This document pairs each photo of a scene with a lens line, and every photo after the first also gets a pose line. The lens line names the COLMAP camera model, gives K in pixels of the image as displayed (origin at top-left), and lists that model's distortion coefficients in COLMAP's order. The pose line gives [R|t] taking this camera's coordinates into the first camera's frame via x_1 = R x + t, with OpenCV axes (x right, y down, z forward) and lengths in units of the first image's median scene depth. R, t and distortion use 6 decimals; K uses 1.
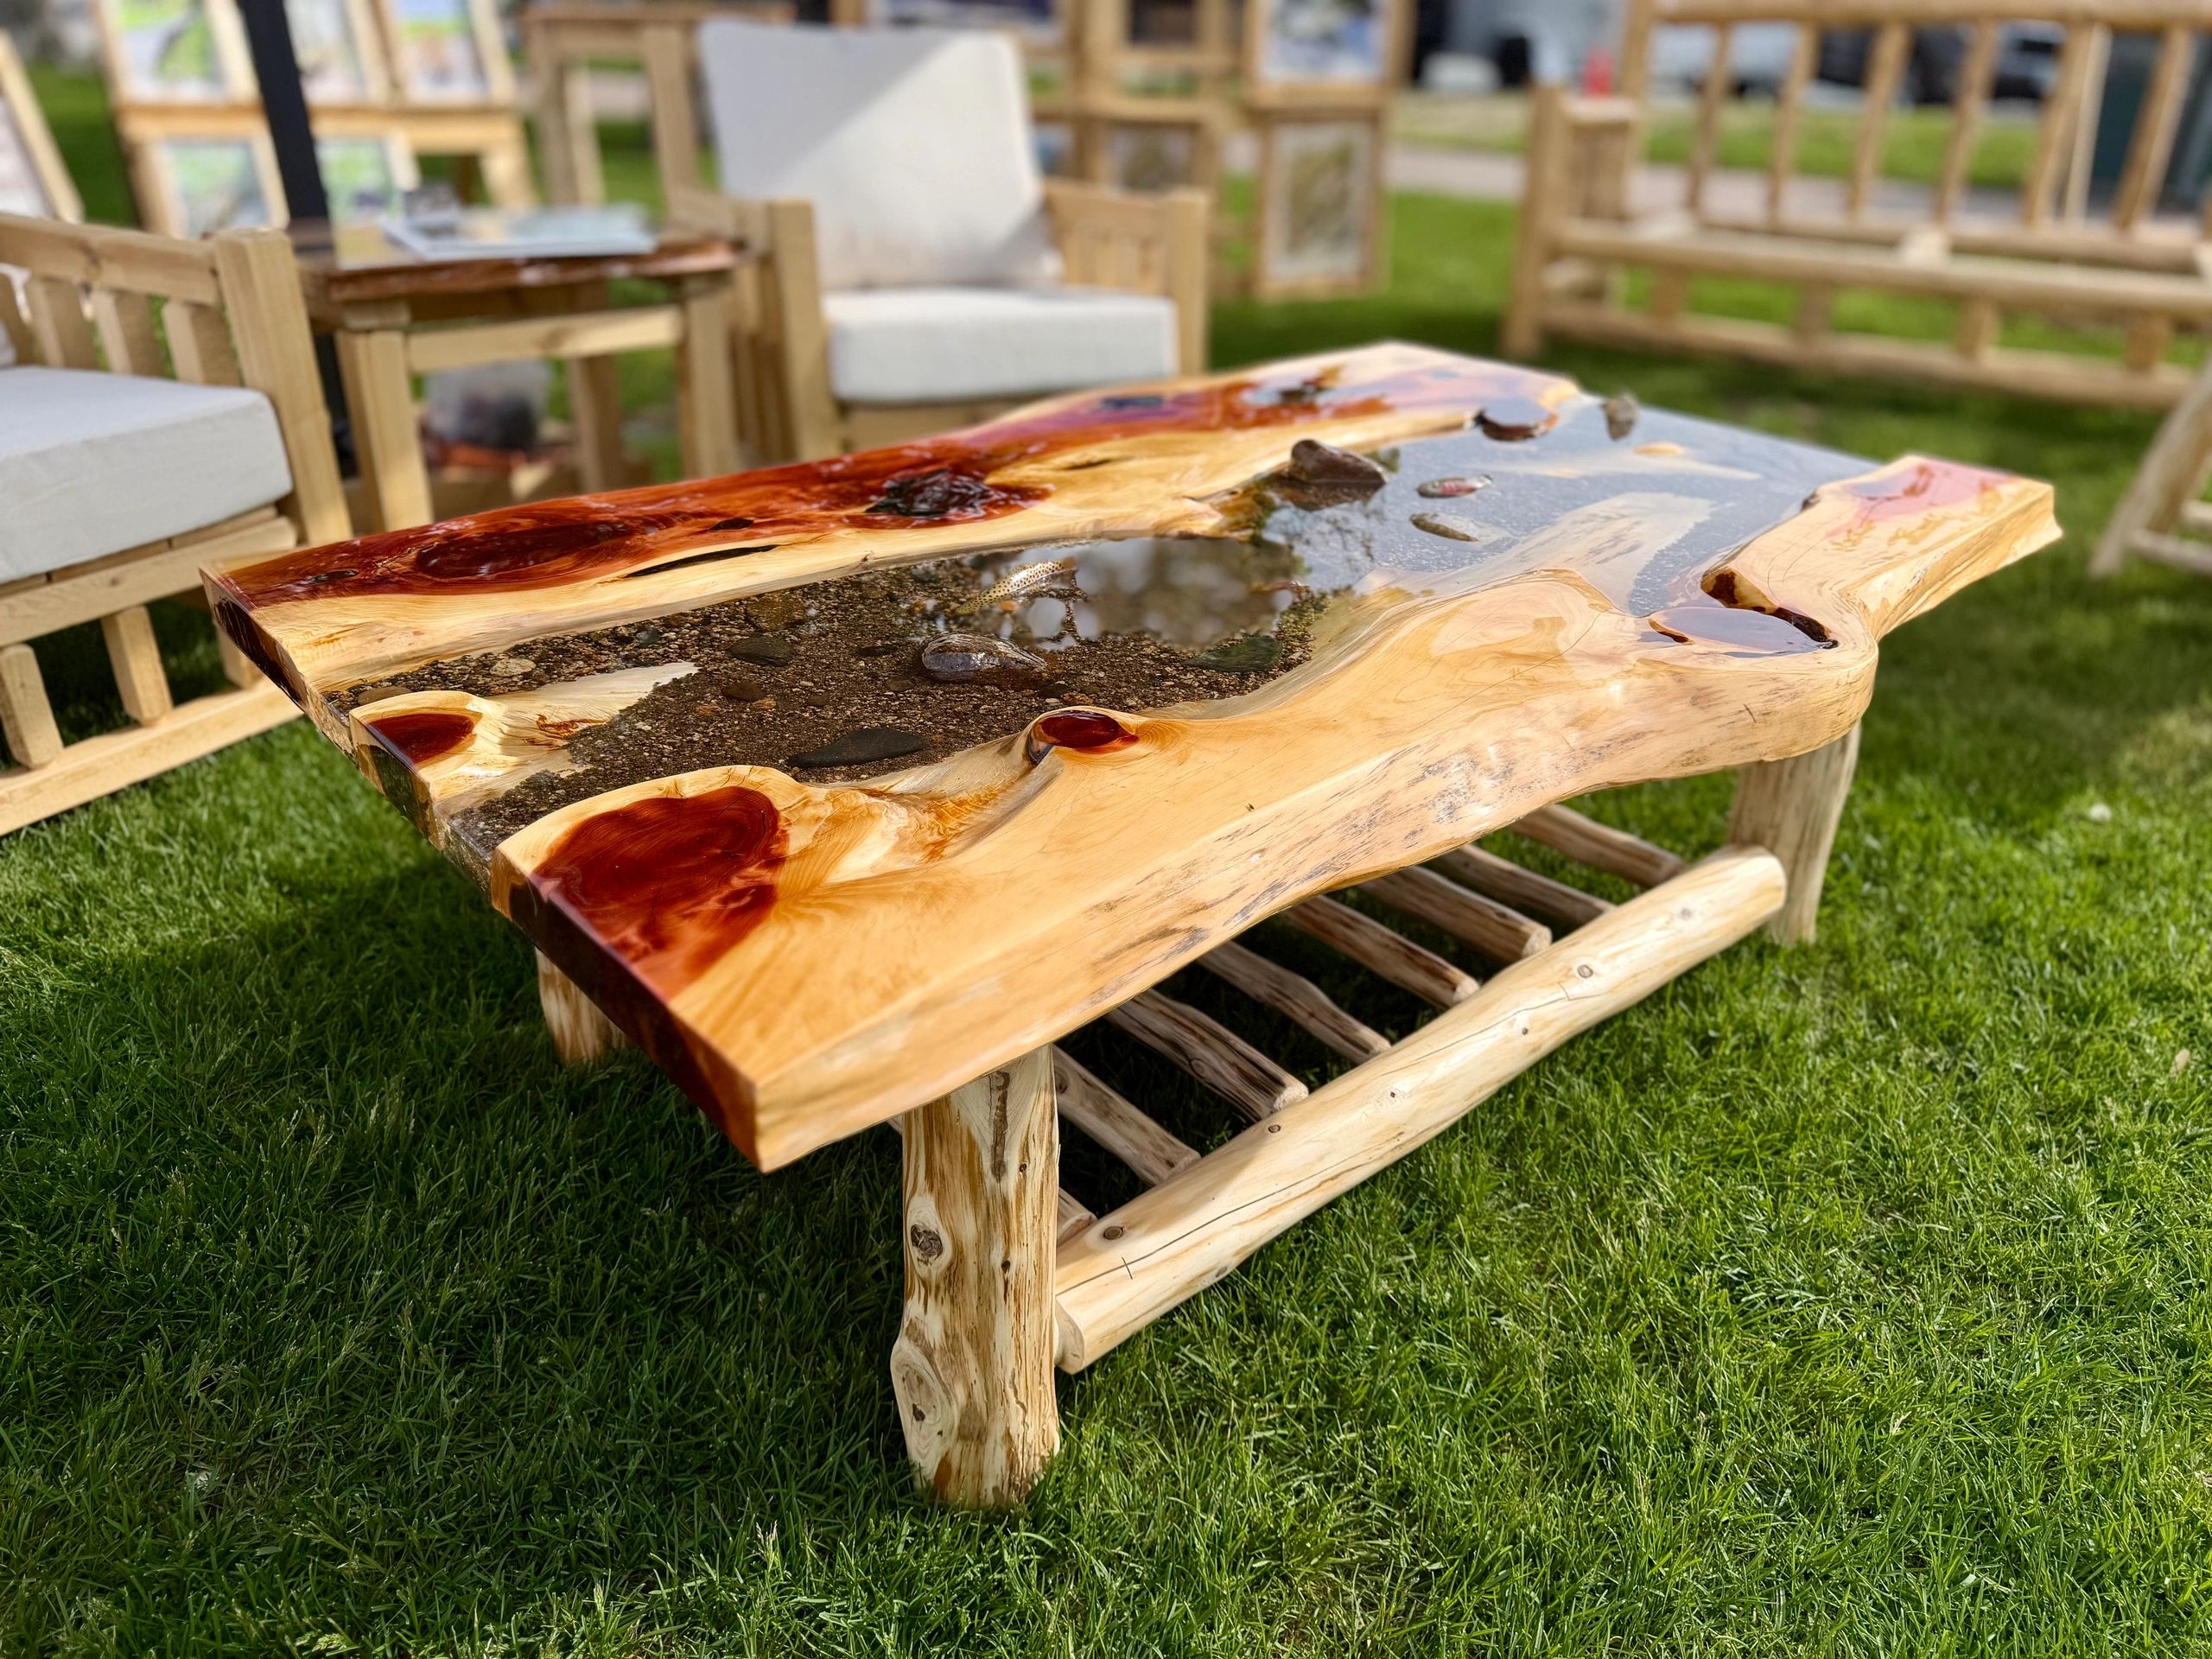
lens RADIAL K [[1558.8, 0, 1106.0], [0, 1558.8, 829.5], [0, 0, 1]] dist [0.037092, -0.004768]
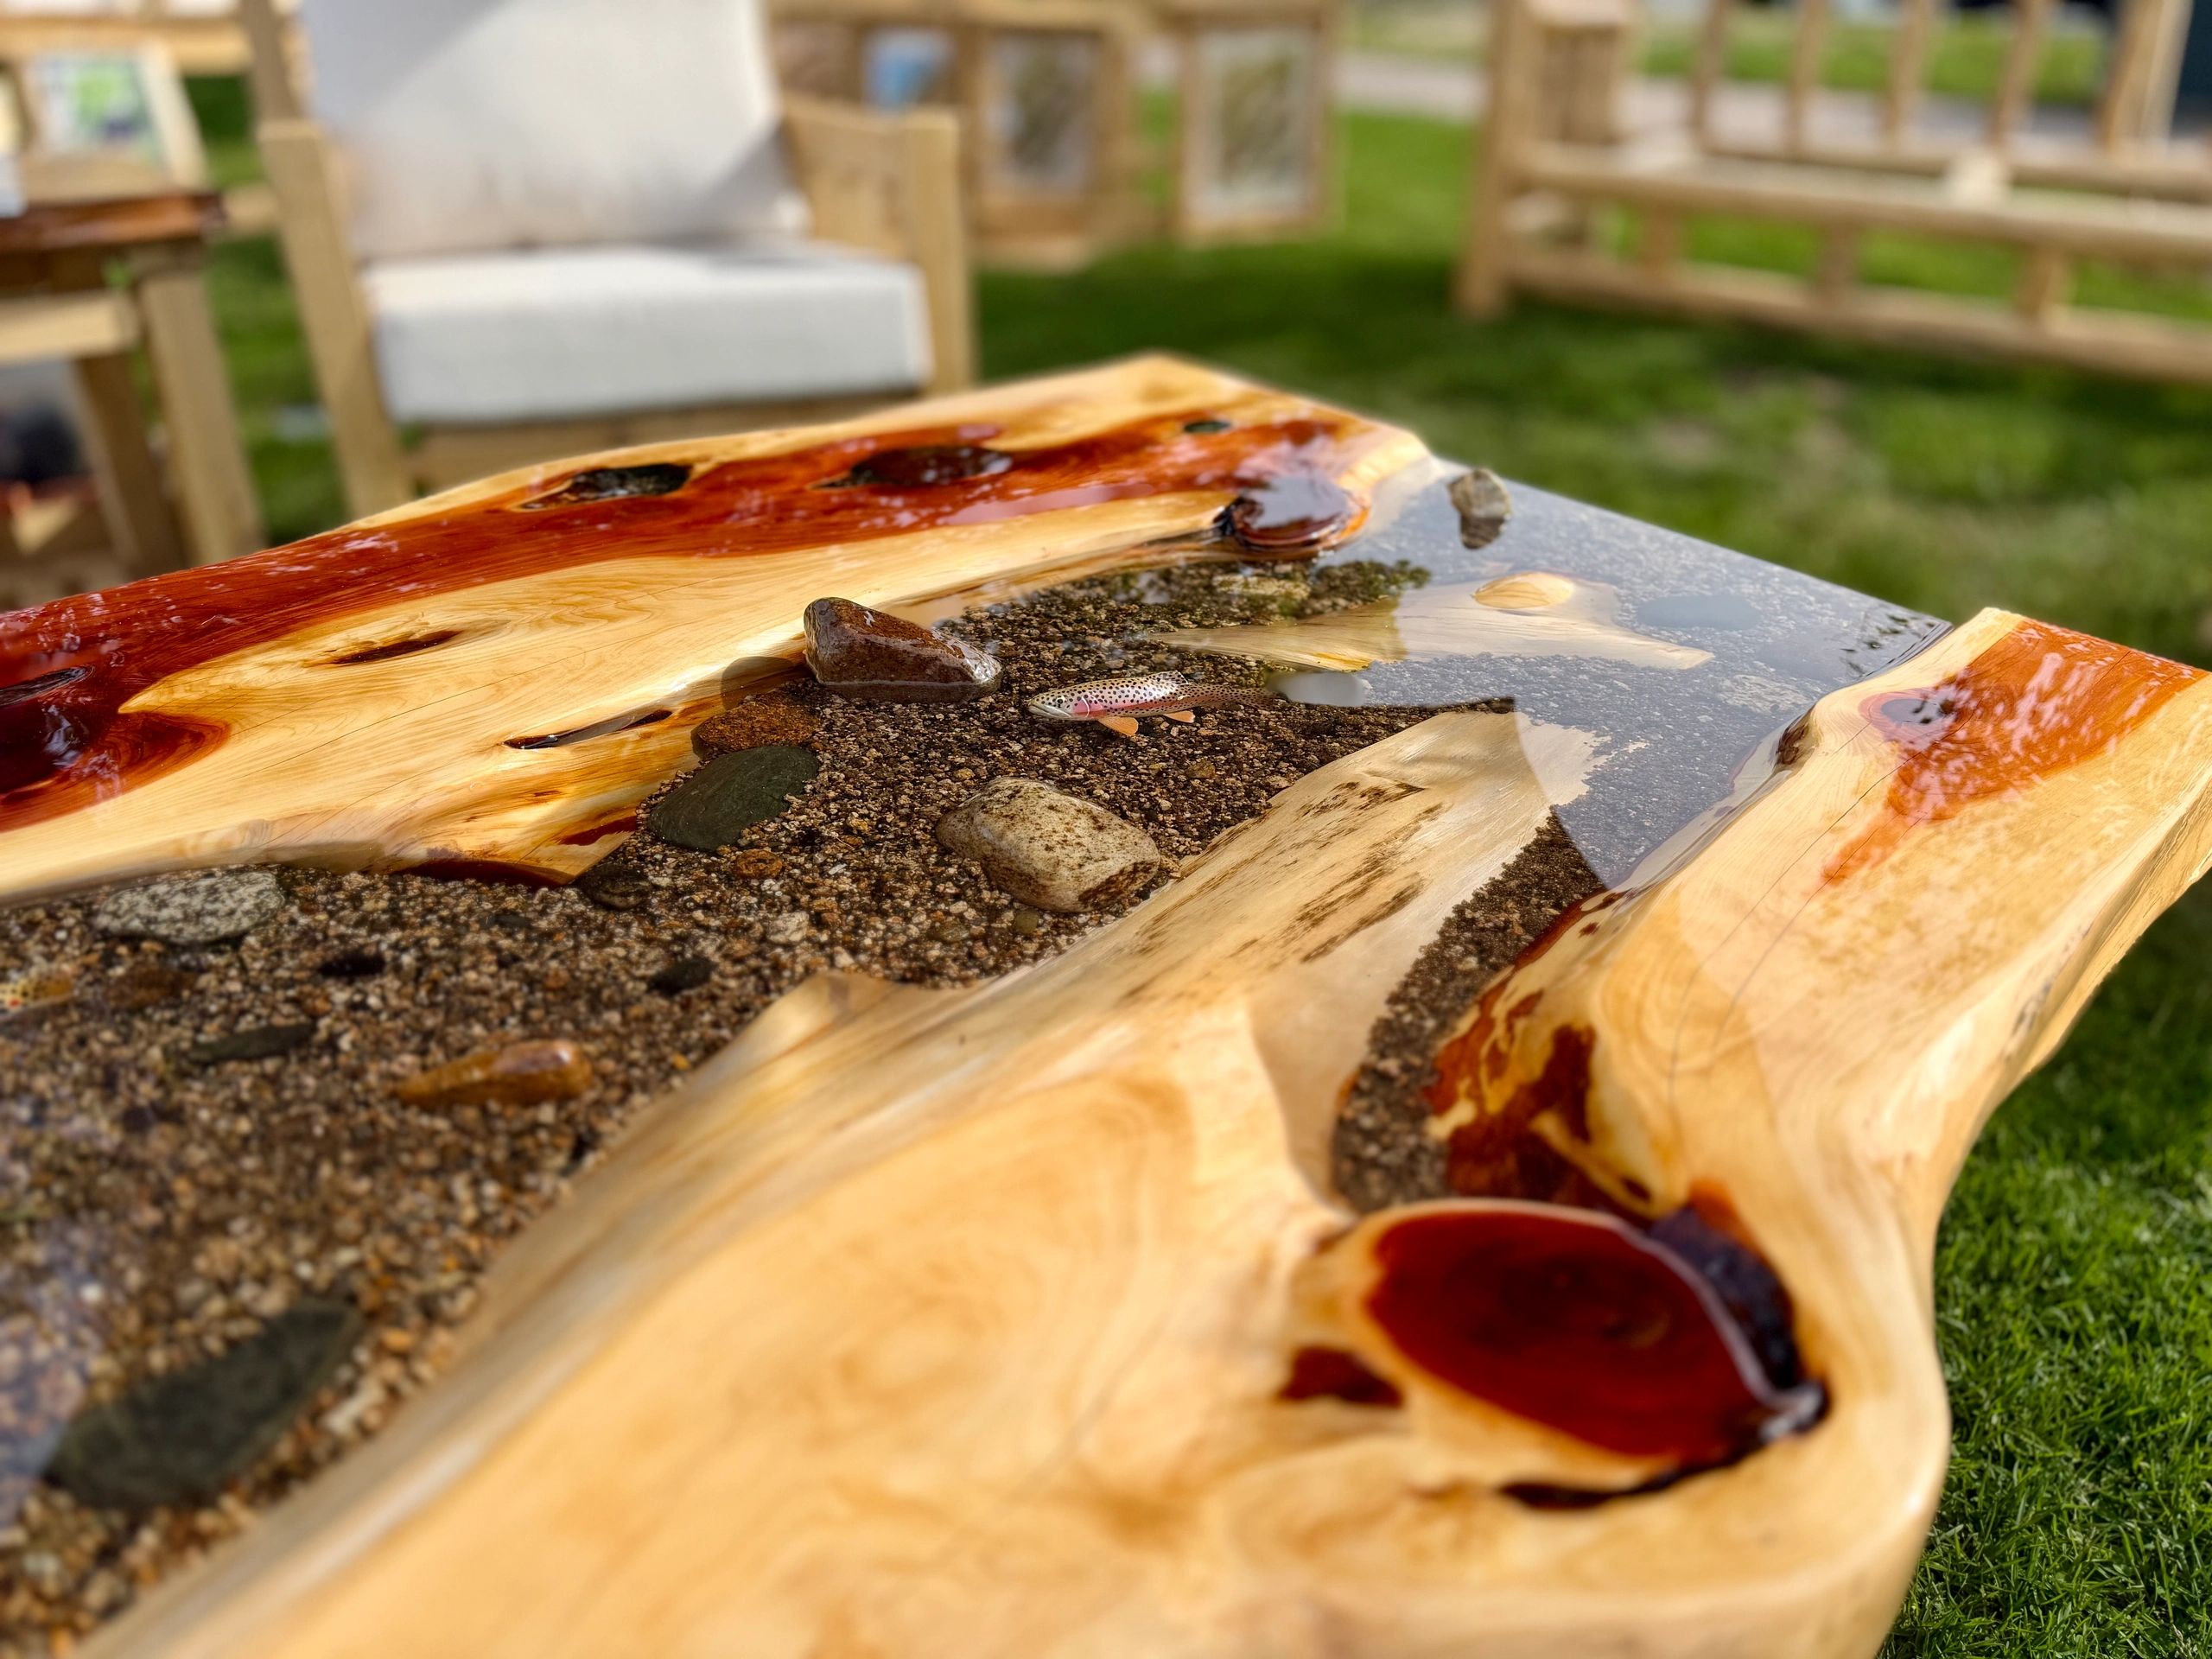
lens RADIAL K [[1547.1, 0, 1106.0], [0, 1547.1, 829.5], [0, 0, 1]] dist [0.009938, 0.008659]
pose [[0.999867, 0.001770, -0.016231, 0.088226], [-0.001007, 0.998900, 0.046882, -0.075825], [0.016296, -0.046859, 0.998769, 0.187470]]
